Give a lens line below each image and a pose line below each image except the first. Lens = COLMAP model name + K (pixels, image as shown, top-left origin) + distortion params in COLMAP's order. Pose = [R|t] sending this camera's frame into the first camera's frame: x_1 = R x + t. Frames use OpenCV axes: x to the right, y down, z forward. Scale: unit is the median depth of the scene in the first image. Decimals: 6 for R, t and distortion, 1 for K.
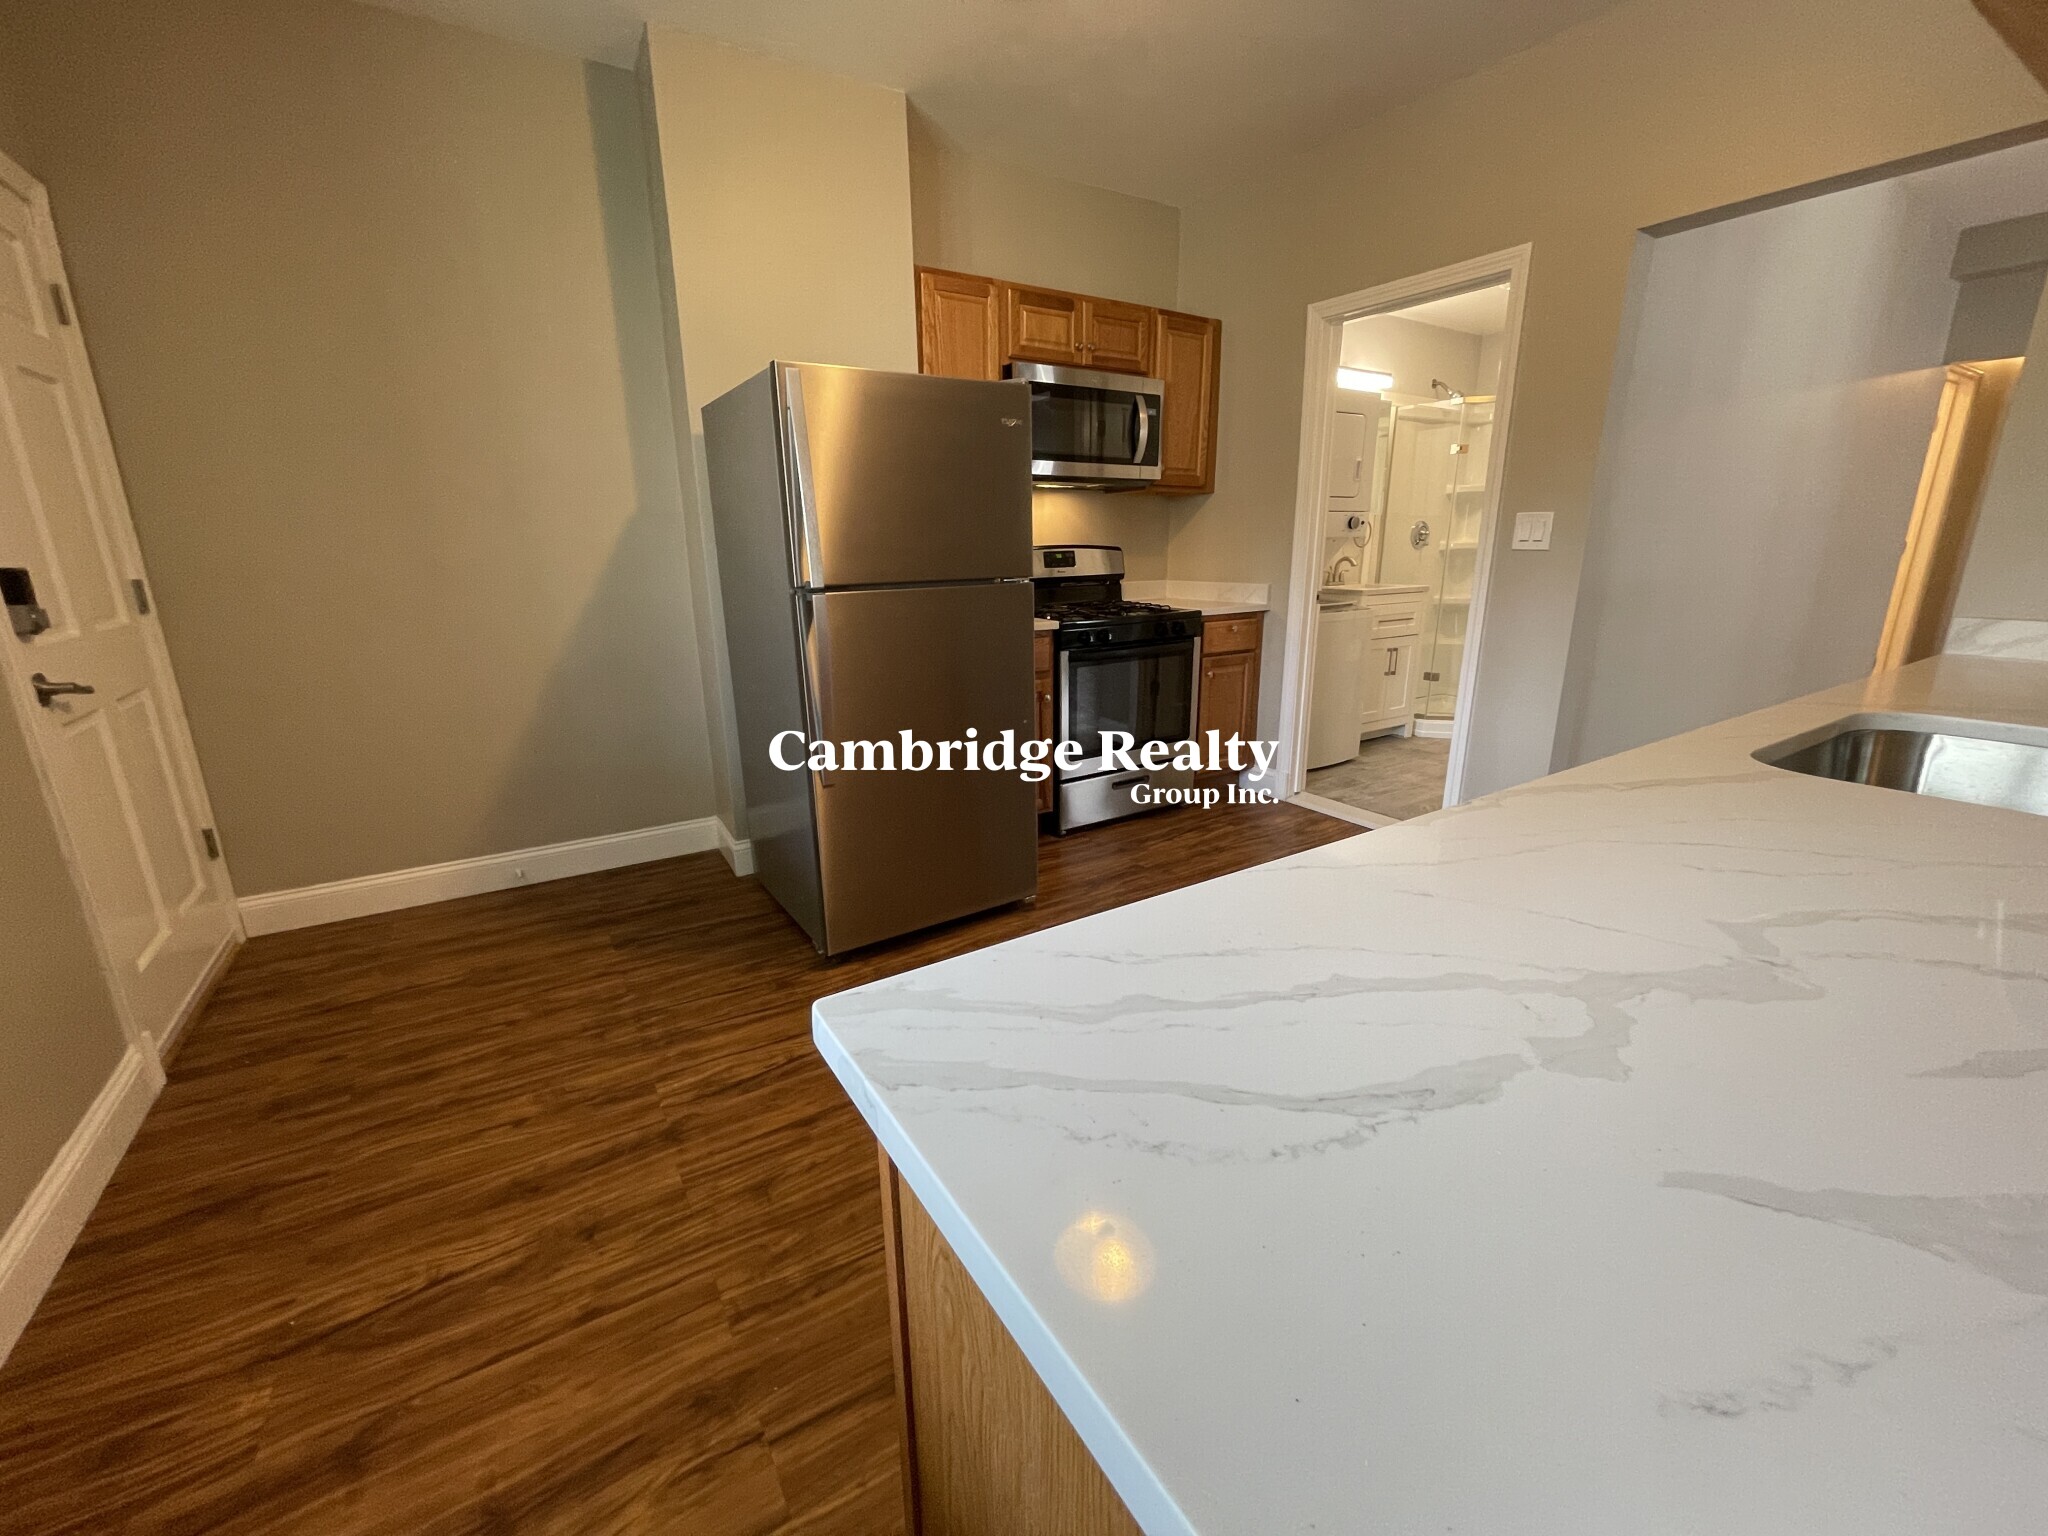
lens RADIAL K [[827.6, 0, 1018.3], [0, 827.6, 765.6], [0, 0, 1]] dist [-0.002002, 0.000578]
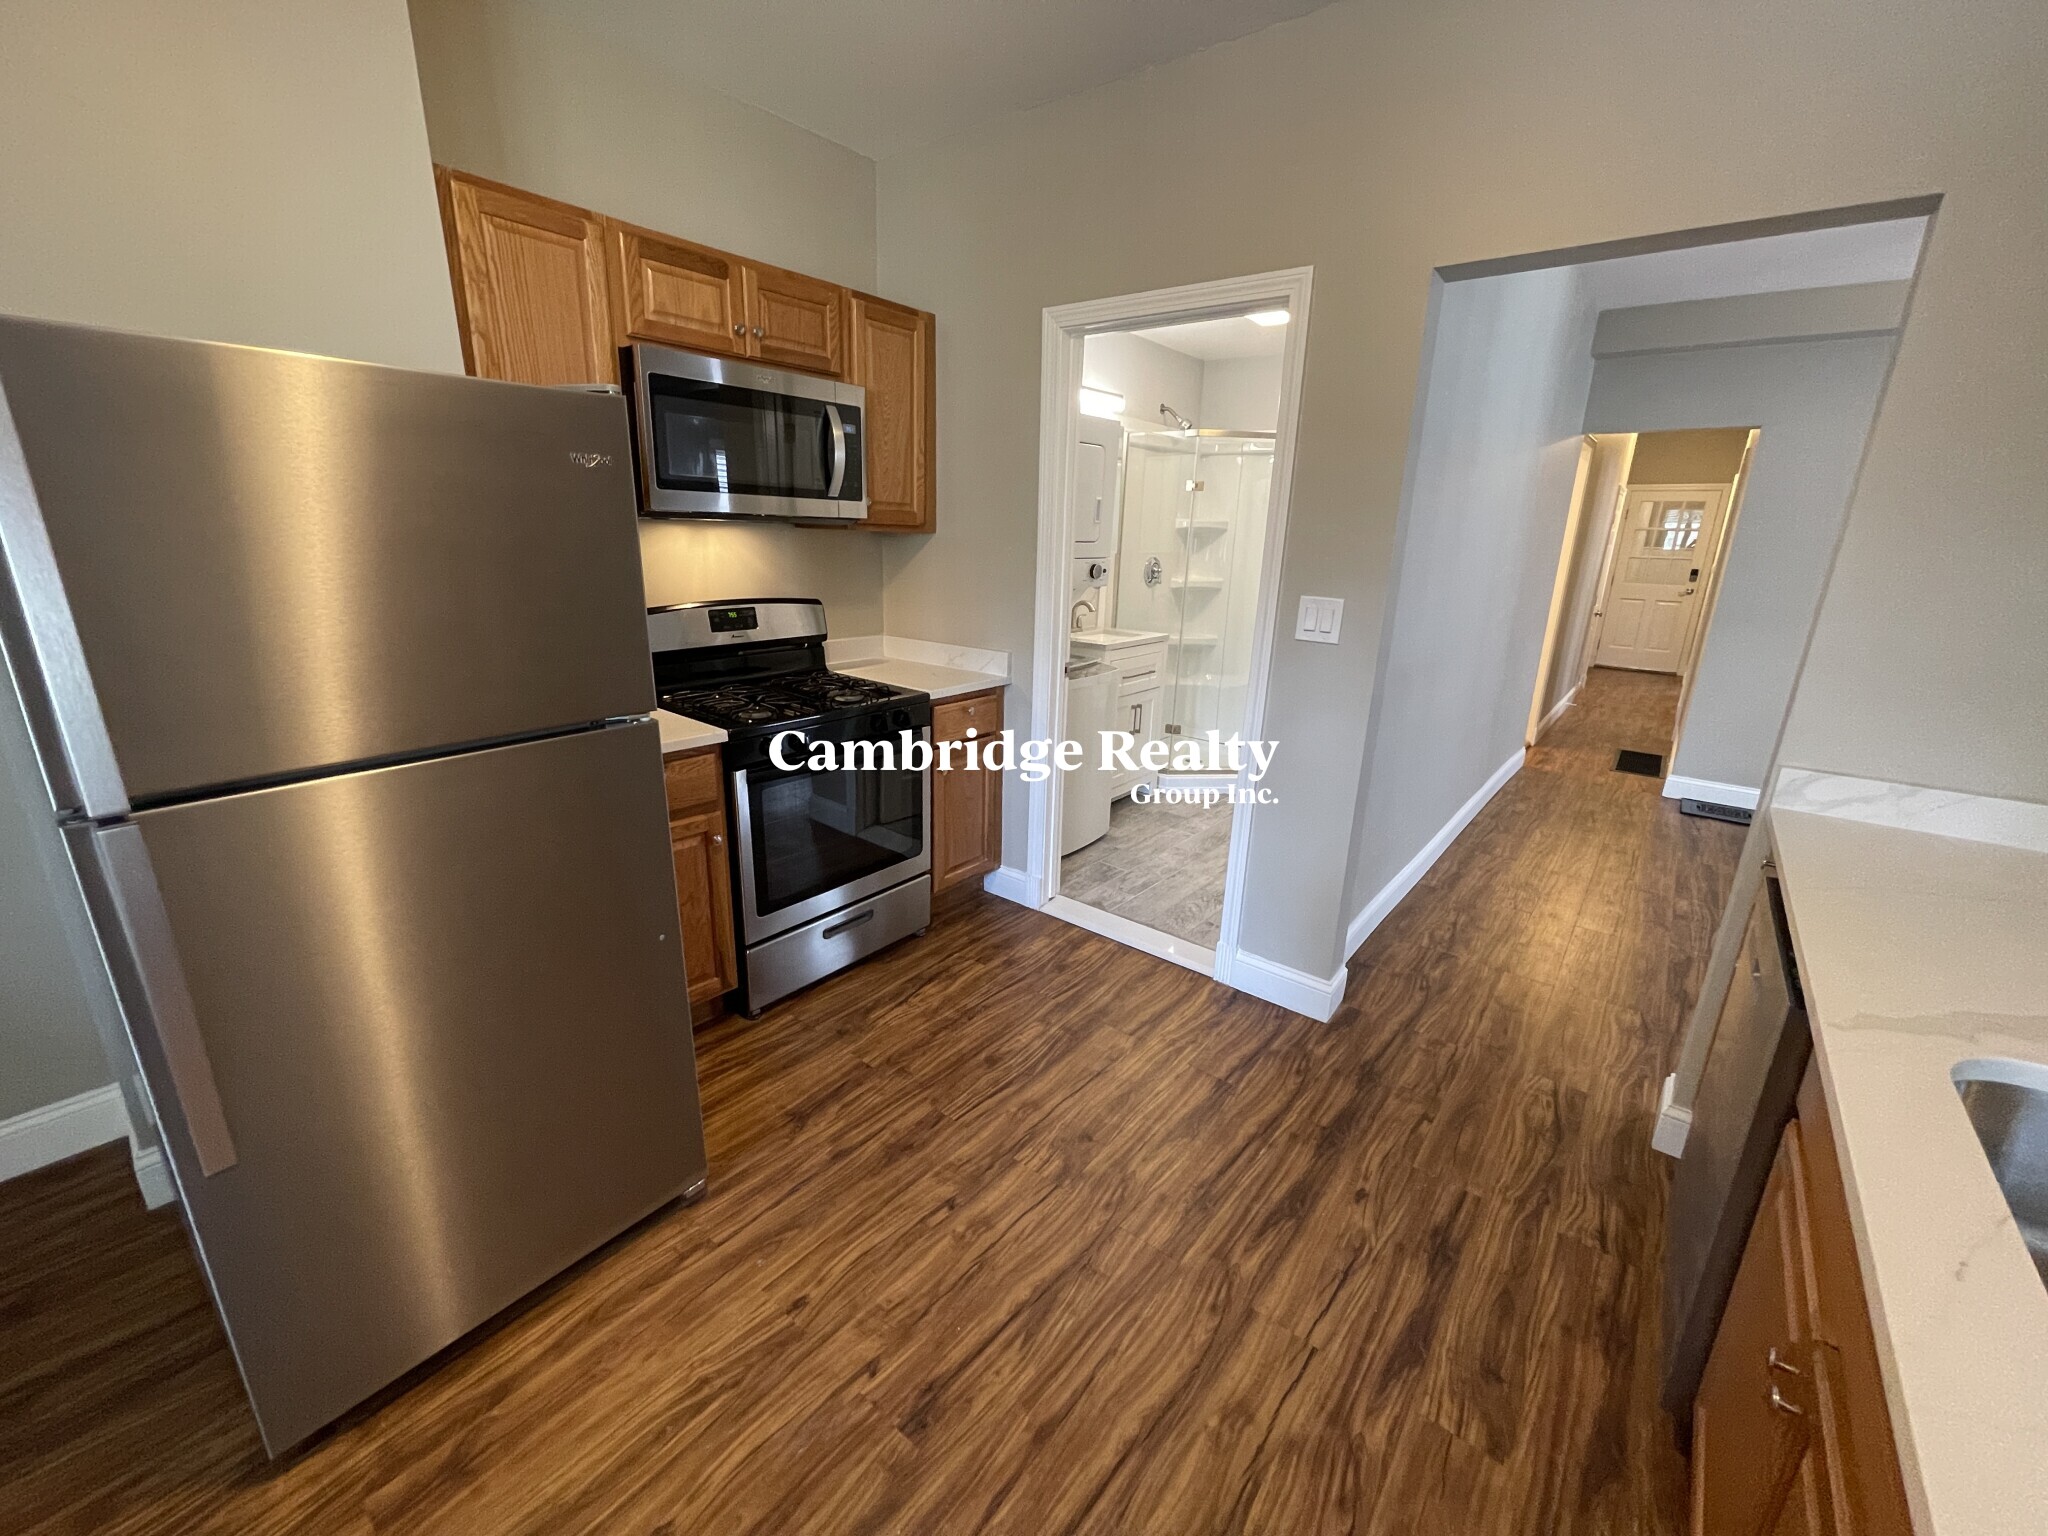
lens RADIAL K [[827.6, 0, 1018.3], [0, 827.6, 765.6], [0, 0, 1]] dist [-0.002002, 0.000578]
pose [[0.946753, -0.053801, 0.317433, 0.058834], [0.048407, 0.998518, 0.024864, -0.153439], [-0.318300, -0.008174, 0.947955, 0.273205]]
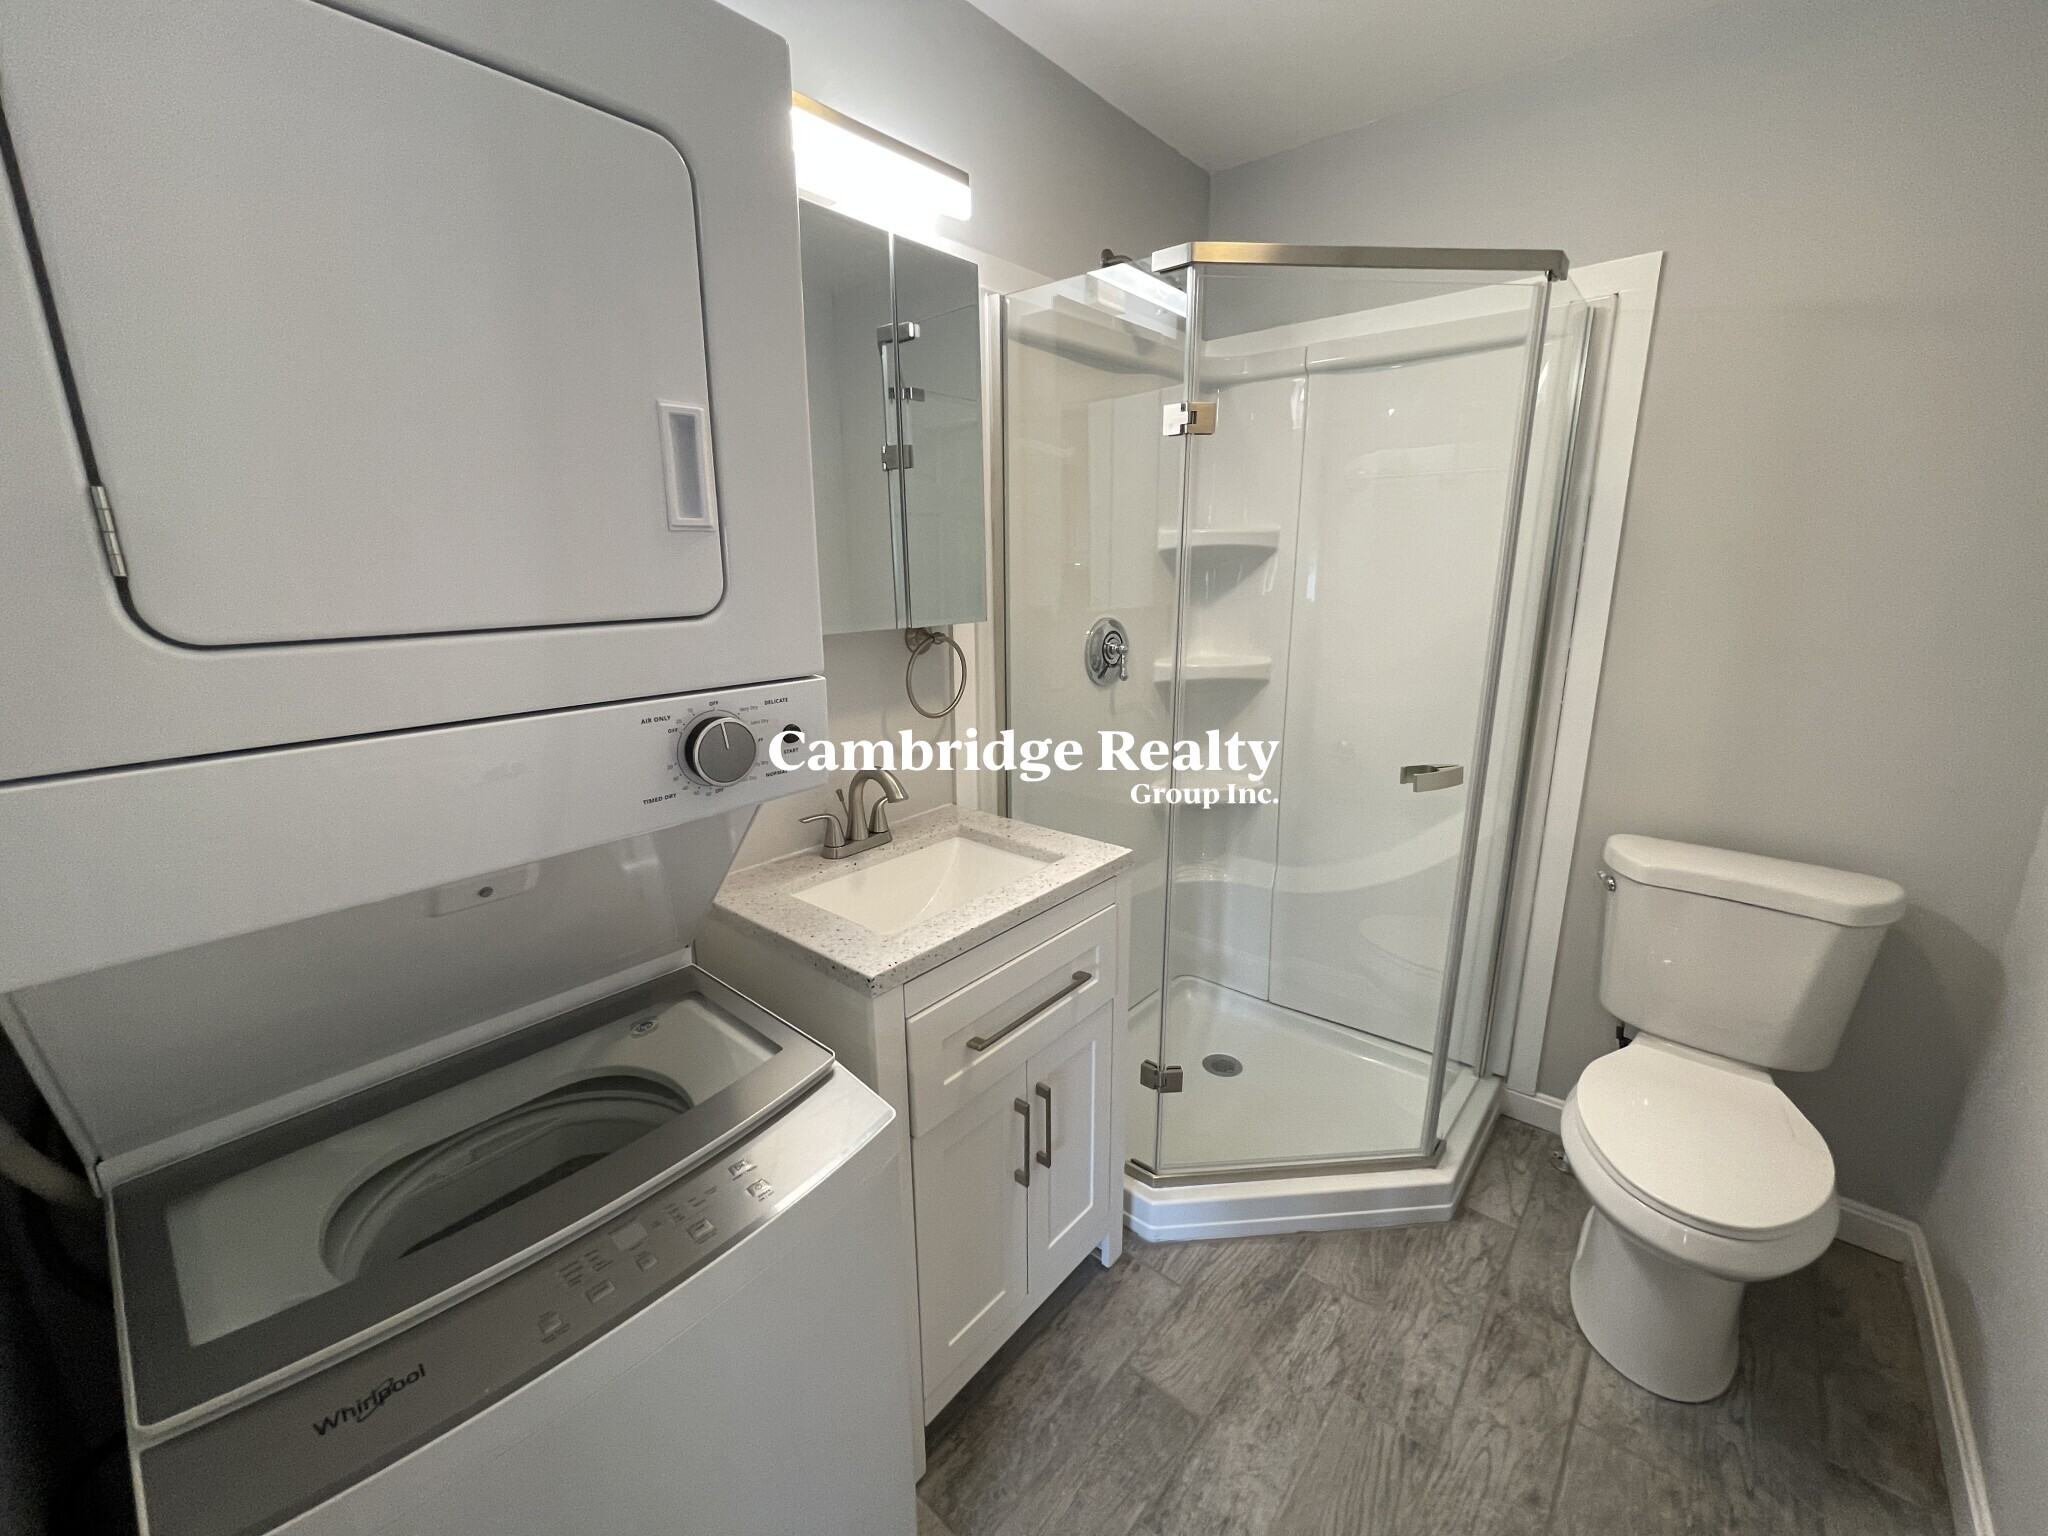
lens RADIAL K [[827.6, 0, 1018.3], [0, 827.6, 765.6], [0, 0, 1]] dist [-0.002002, 0.000578]
pose [[0.956730, -0.070275, 0.282364, 0.551149], [0.077866, 0.996840, -0.015737, -0.371588], [-0.280366, 0.037042, 0.959178, 1.059525]]
